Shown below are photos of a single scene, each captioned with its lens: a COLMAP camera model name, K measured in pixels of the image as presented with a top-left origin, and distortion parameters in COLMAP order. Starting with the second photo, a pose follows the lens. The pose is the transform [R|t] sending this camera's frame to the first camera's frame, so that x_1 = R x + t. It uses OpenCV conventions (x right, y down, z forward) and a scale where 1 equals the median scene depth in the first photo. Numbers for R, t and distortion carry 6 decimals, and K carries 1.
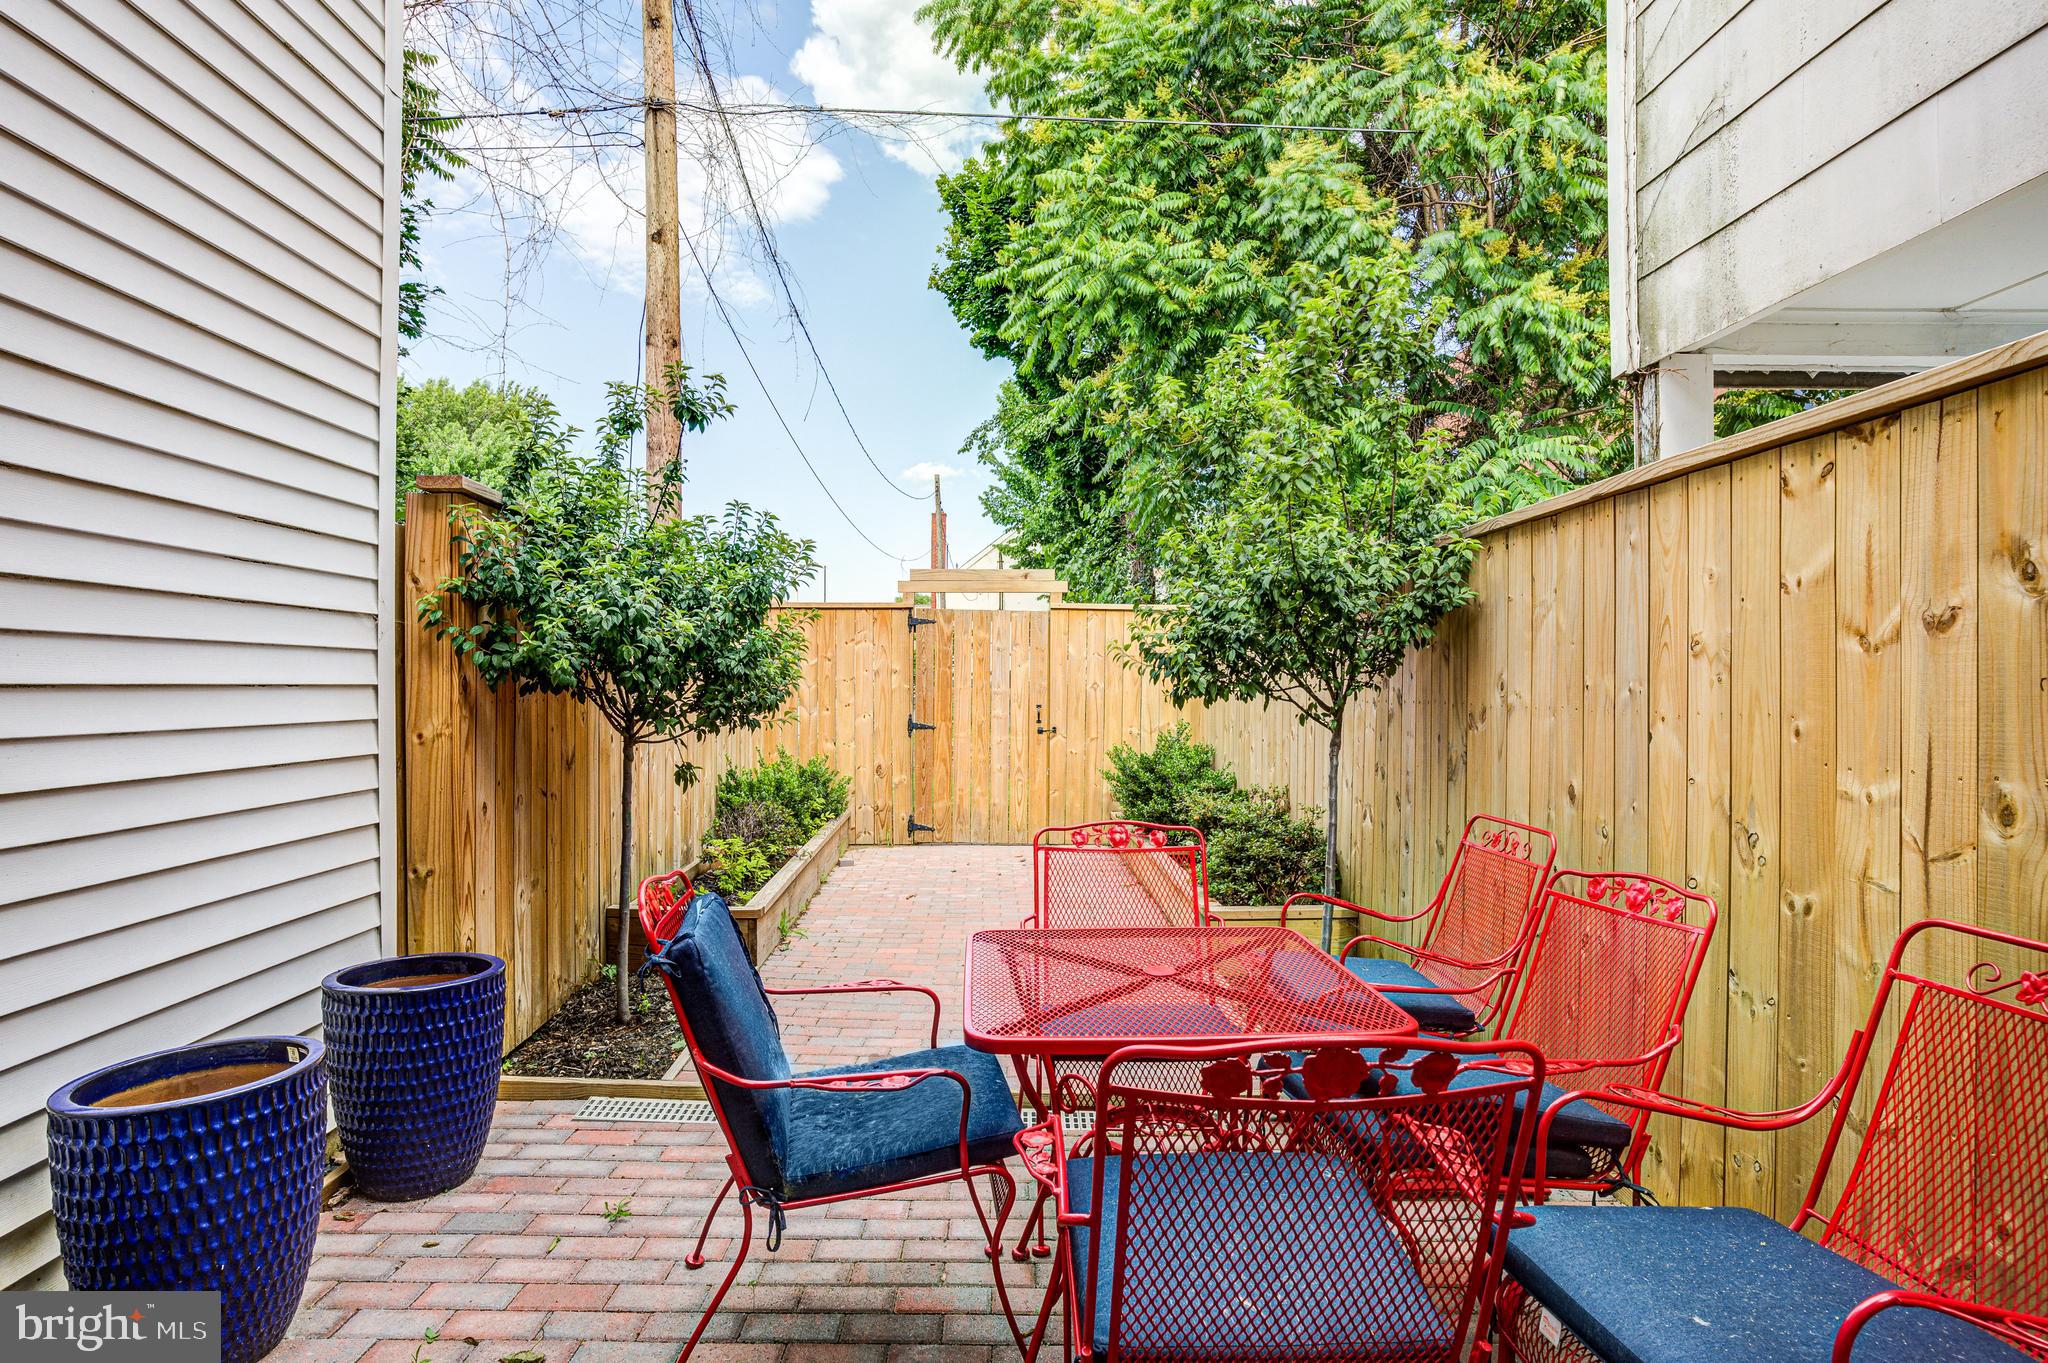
lens RADIAL K [[1053.9, 0, 1024.5], [0, 1053.9, 703.5], [0, 0, 1]] dist [-0.064847, 0.045277]
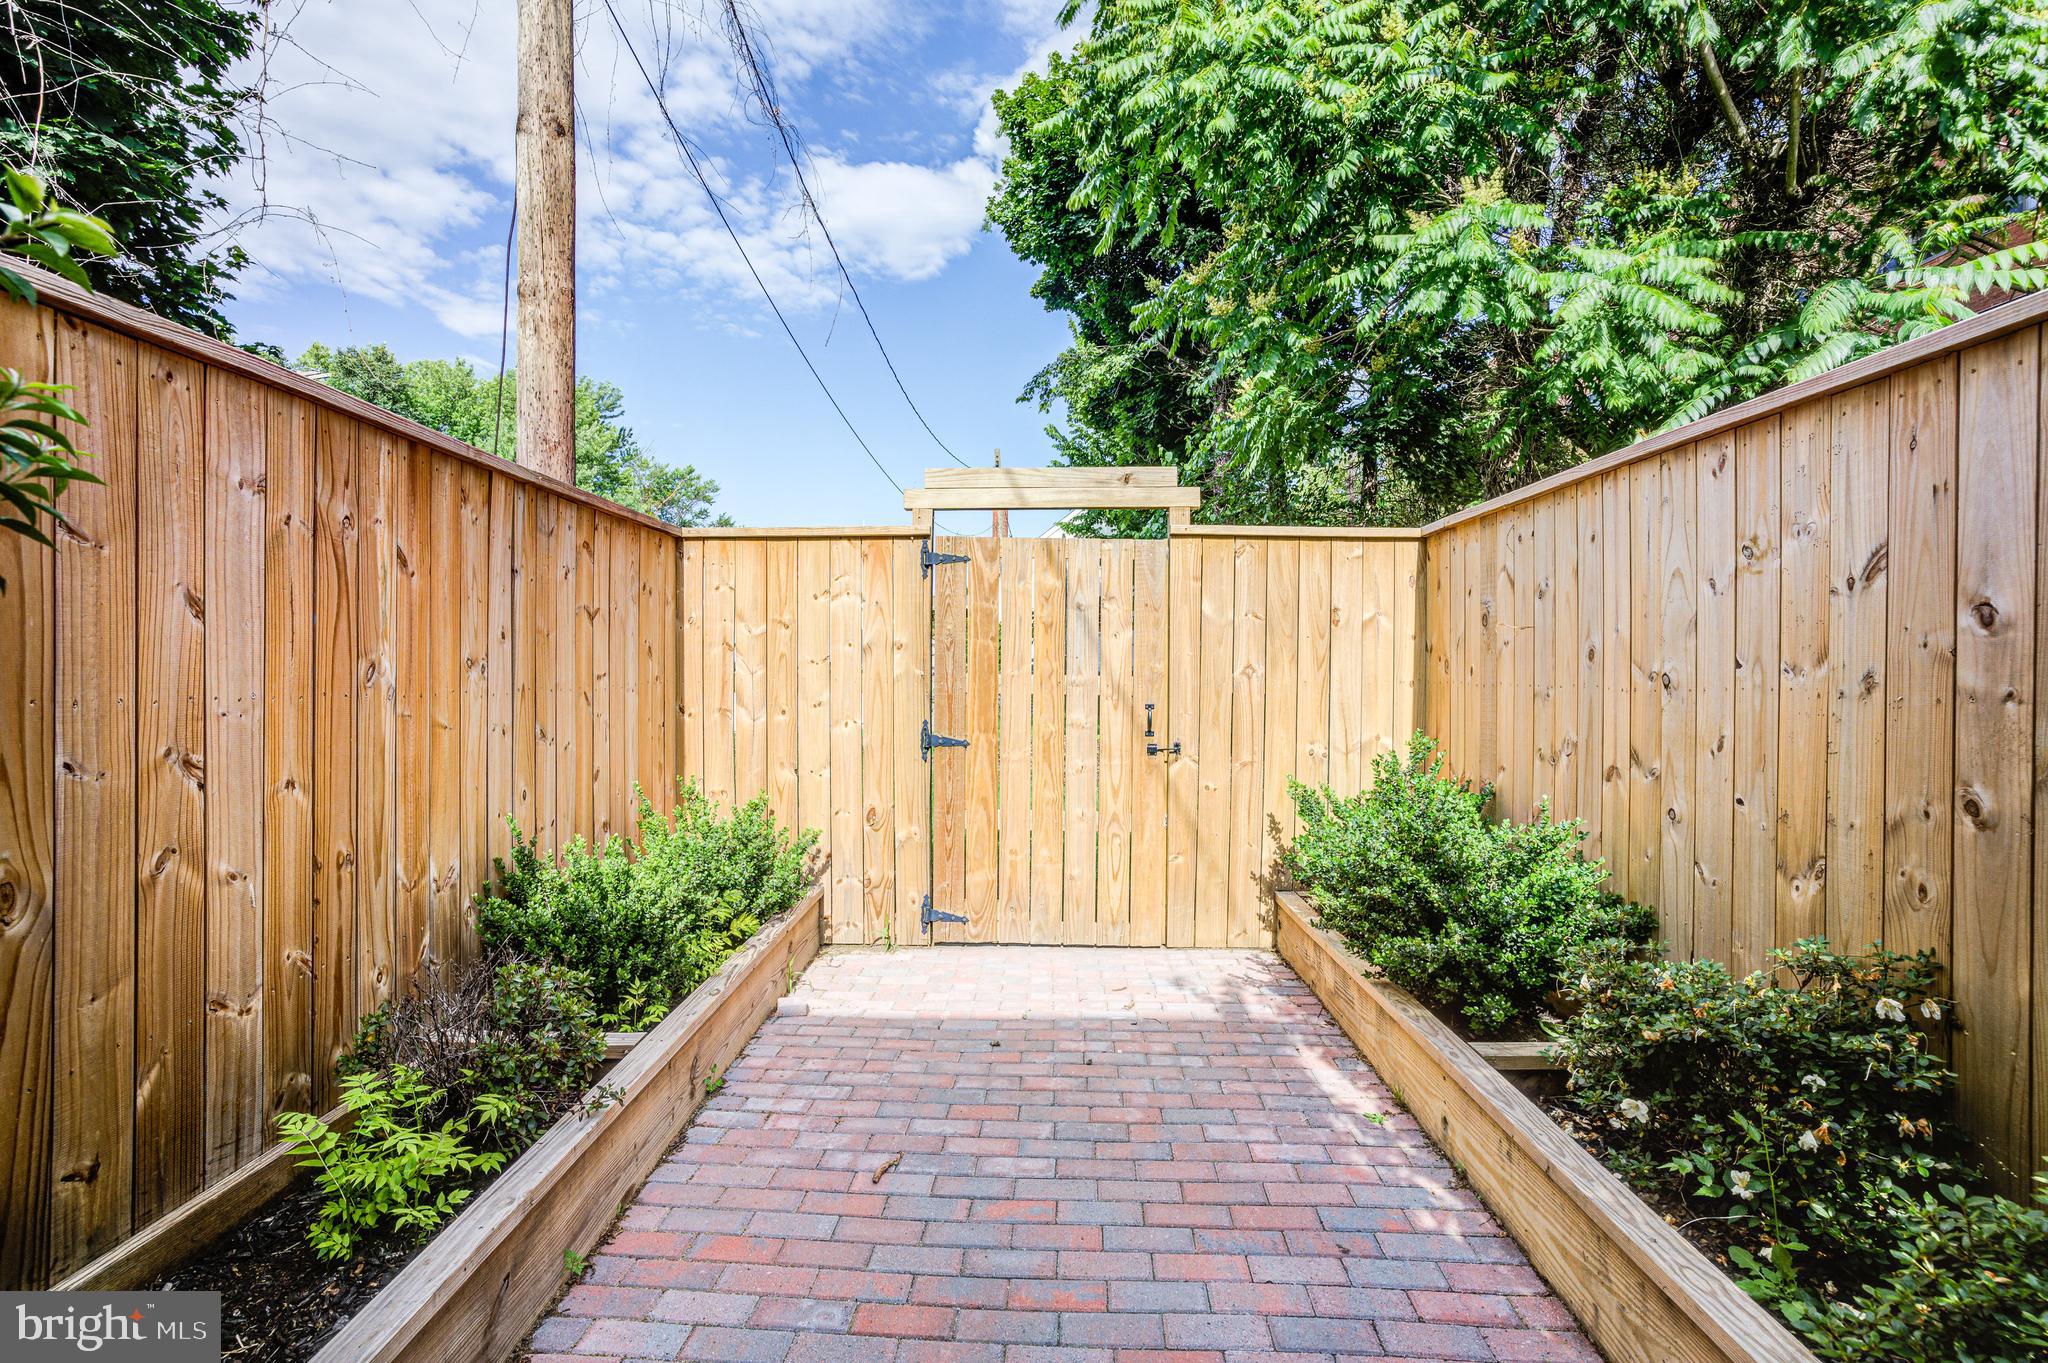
lens RADIAL K [[1016.2, 0, 1008.5], [0, 1016.2, 653.1], [0, 0, 1]] dist [-0.051277, 0.039085]
pose [[0.997162, -0.003243, -0.075214, -0.021124], [0.000563, 0.999365, -0.035620, -0.006782], [0.075282, 0.035477, 0.996531, 0.446686]]
